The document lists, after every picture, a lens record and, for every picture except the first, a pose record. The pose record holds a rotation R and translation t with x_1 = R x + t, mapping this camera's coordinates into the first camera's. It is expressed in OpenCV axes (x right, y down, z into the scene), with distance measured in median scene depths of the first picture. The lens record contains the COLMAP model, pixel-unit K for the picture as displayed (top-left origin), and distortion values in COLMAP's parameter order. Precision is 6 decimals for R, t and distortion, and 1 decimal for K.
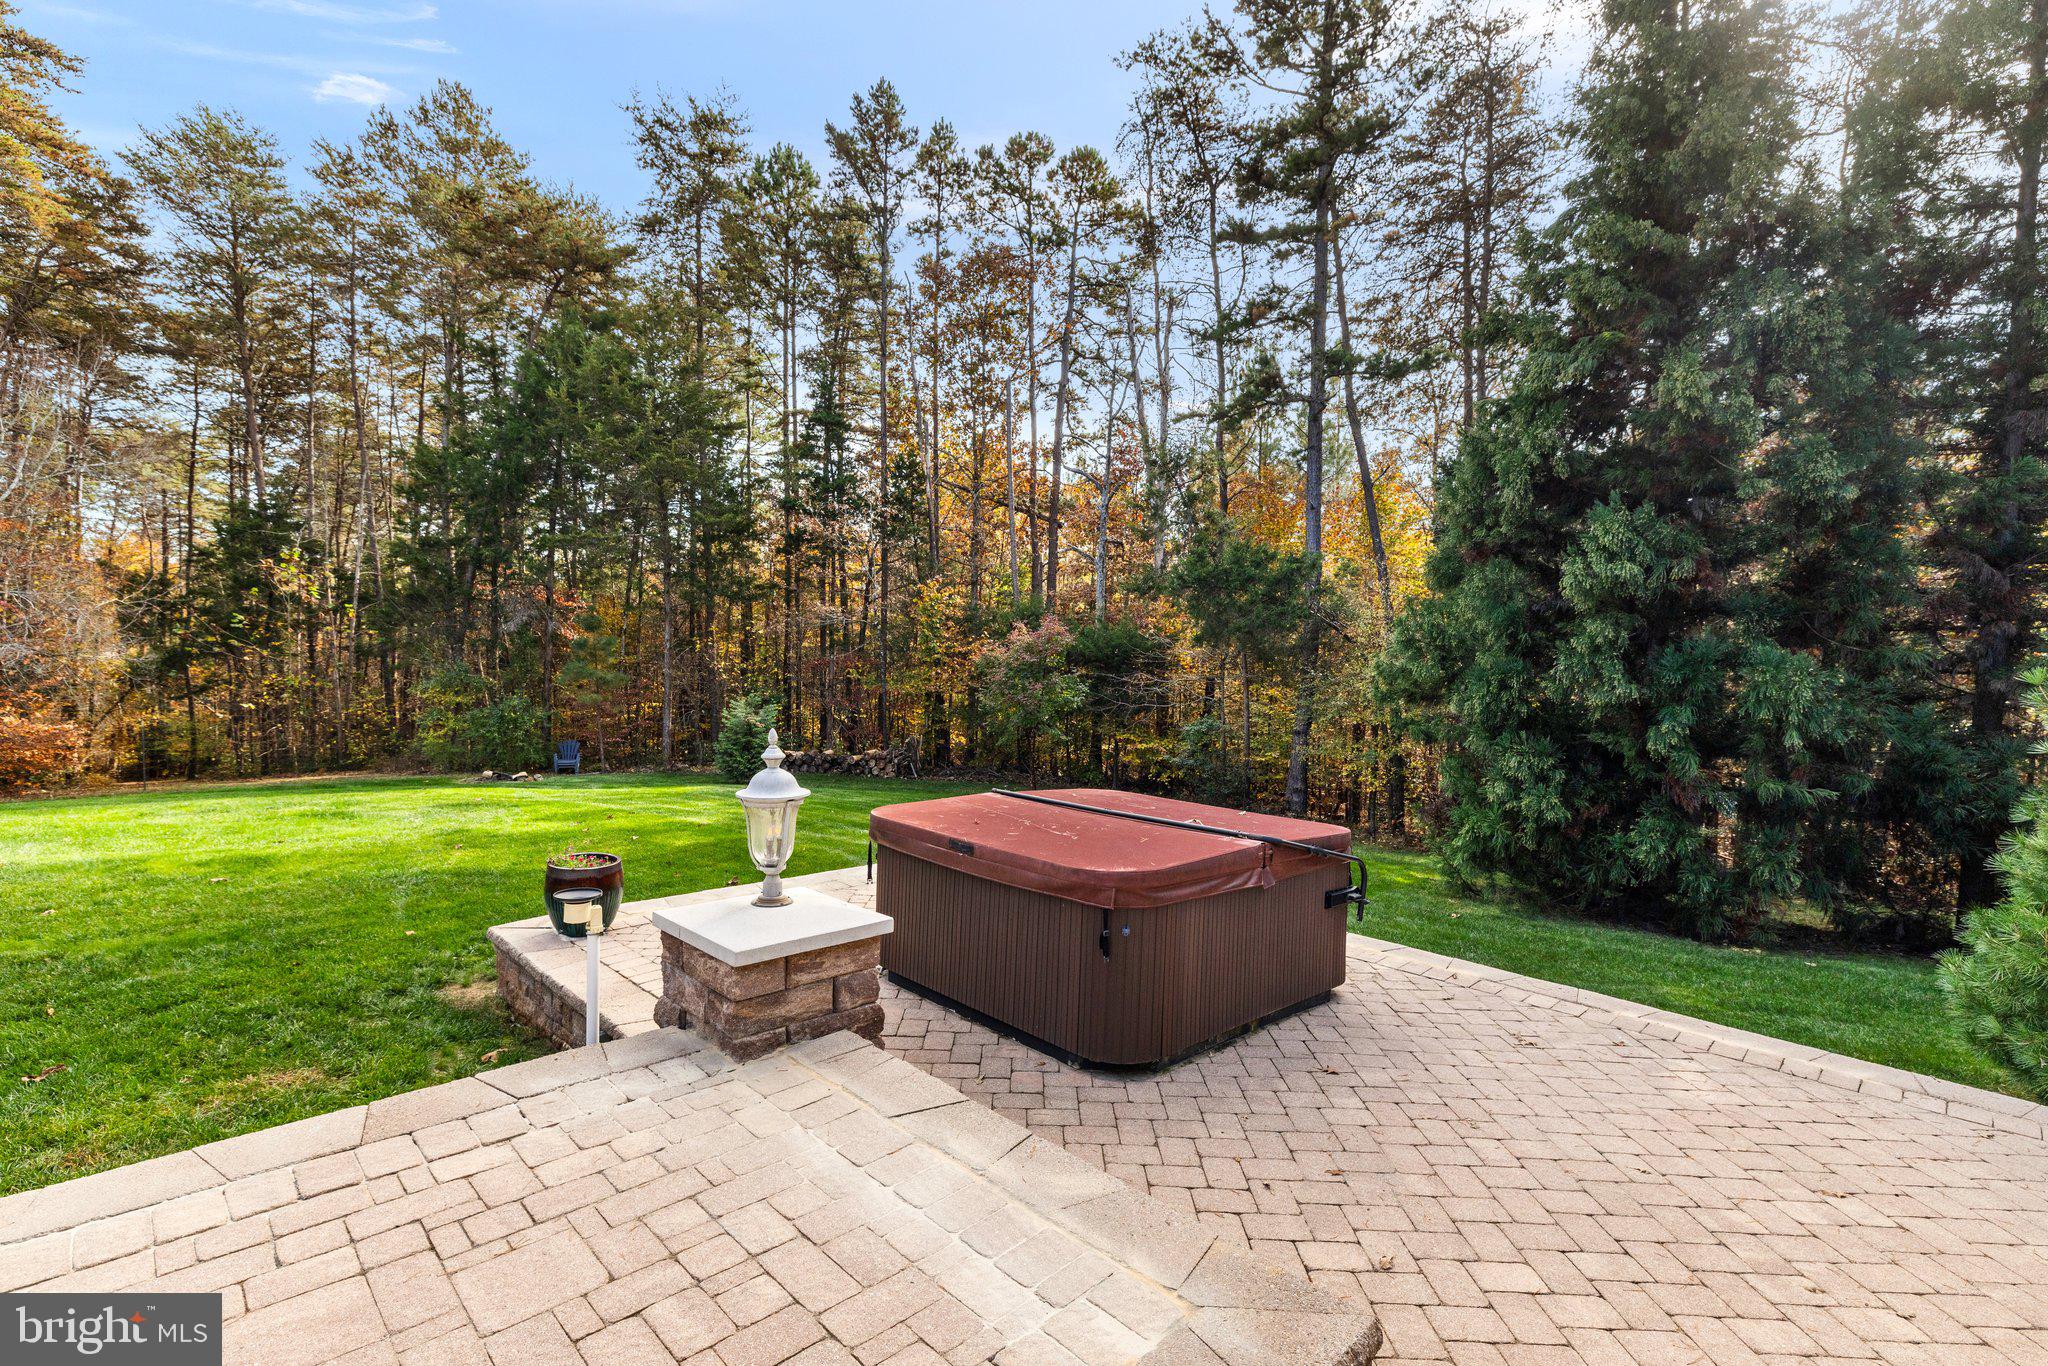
lens RADIAL K [[916.8, 0, 1024.0], [0, 916.8, 683.0], [0, 0, 1]] dist [-0.000238, -0.000224]
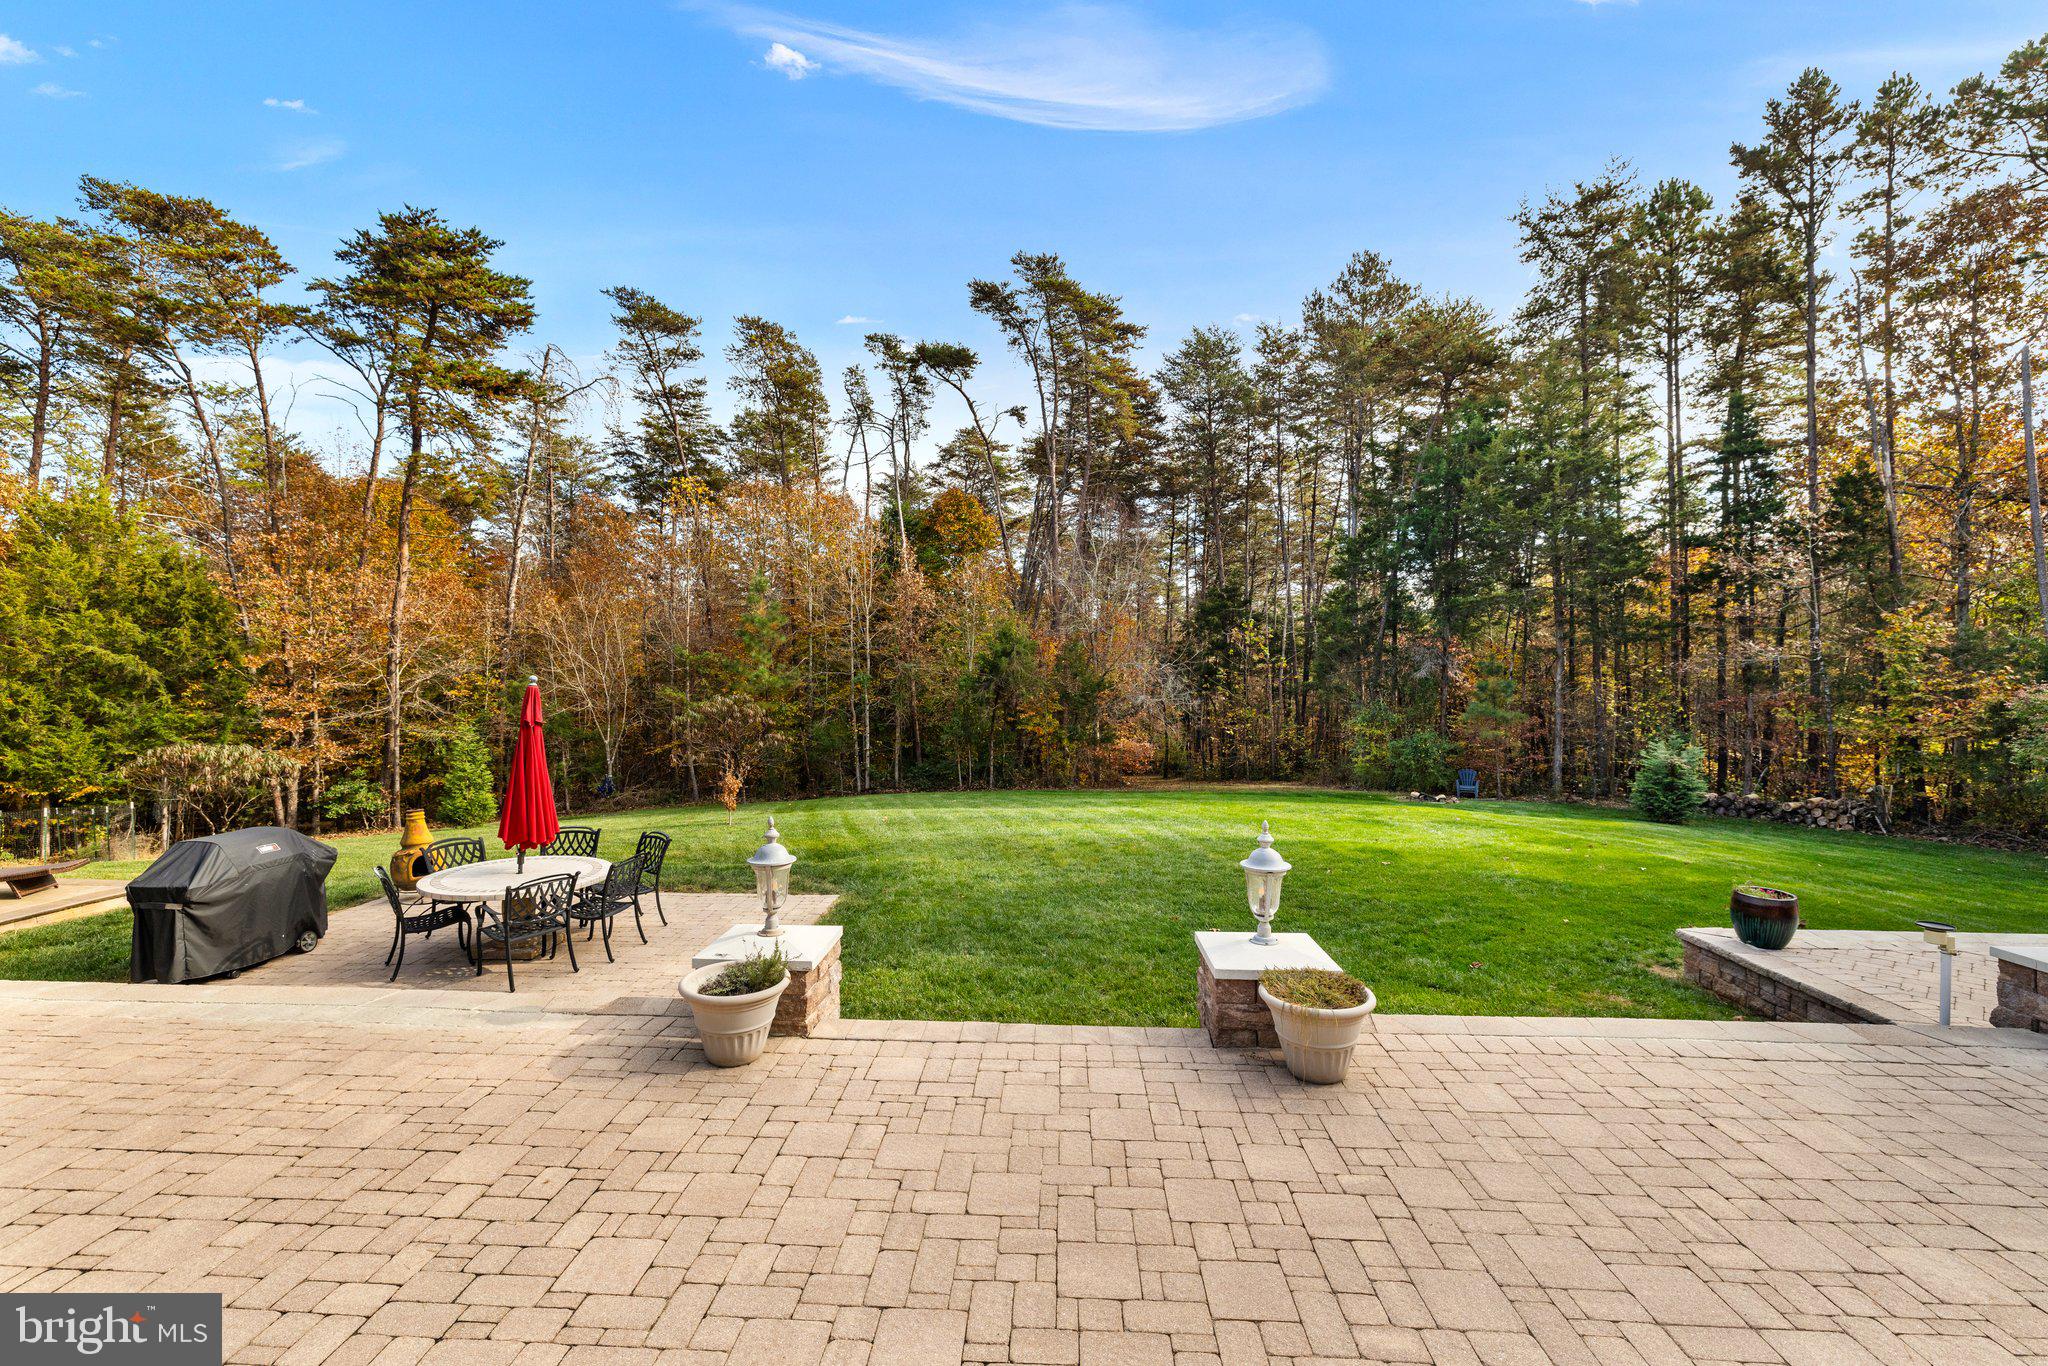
lens RADIAL K [[869.8, 0, 1022.9], [0, 869.8, 672.5], [0, 0, 1]] dist [-0.000384, -0.000922]
pose [[0.675776, -0.025407, -0.736669, -0.056510], [-0.000228, 0.999399, -0.034677, -0.019800], [0.737107, 0.023602, 0.675364, -0.153113]]
